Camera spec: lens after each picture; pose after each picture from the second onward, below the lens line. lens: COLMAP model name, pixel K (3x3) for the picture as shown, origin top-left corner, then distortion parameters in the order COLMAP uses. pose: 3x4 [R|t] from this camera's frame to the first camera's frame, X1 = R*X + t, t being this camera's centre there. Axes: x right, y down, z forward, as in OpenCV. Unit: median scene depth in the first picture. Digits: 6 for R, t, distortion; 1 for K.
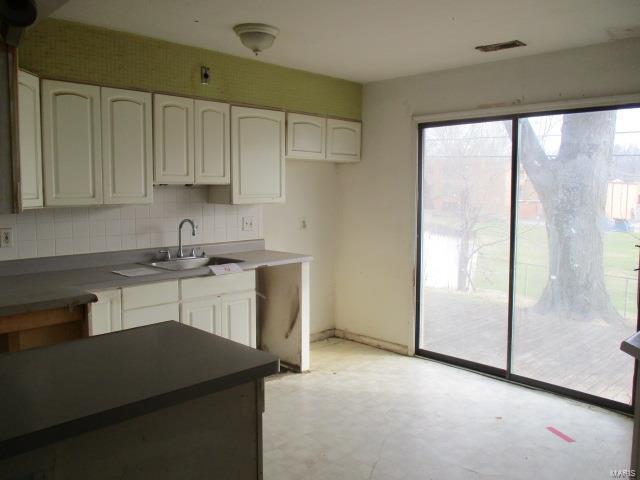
lens RADIAL K [[523.7, 0, 324.7], [0, 523.7, 239.3], [0, 0, 1]] dist [-0.034174, -0.000958]
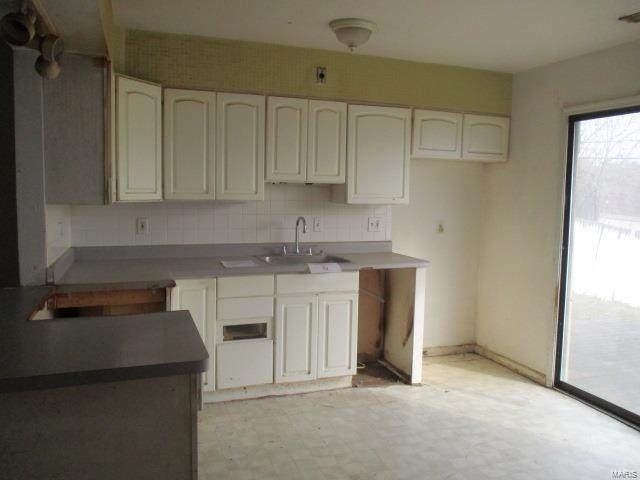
lens RADIAL K [[523.7, 0, 321.2], [0, 523.7, 240.2], [0, 0, 1]] dist [-0.034174, -0.000958]
pose [[0.907861, 0.058189, -0.415214, 0.206396], [-0.058746, 0.998207, 0.011443, -0.006869], [0.415136, 0.014003, 0.909652, 0.081518]]
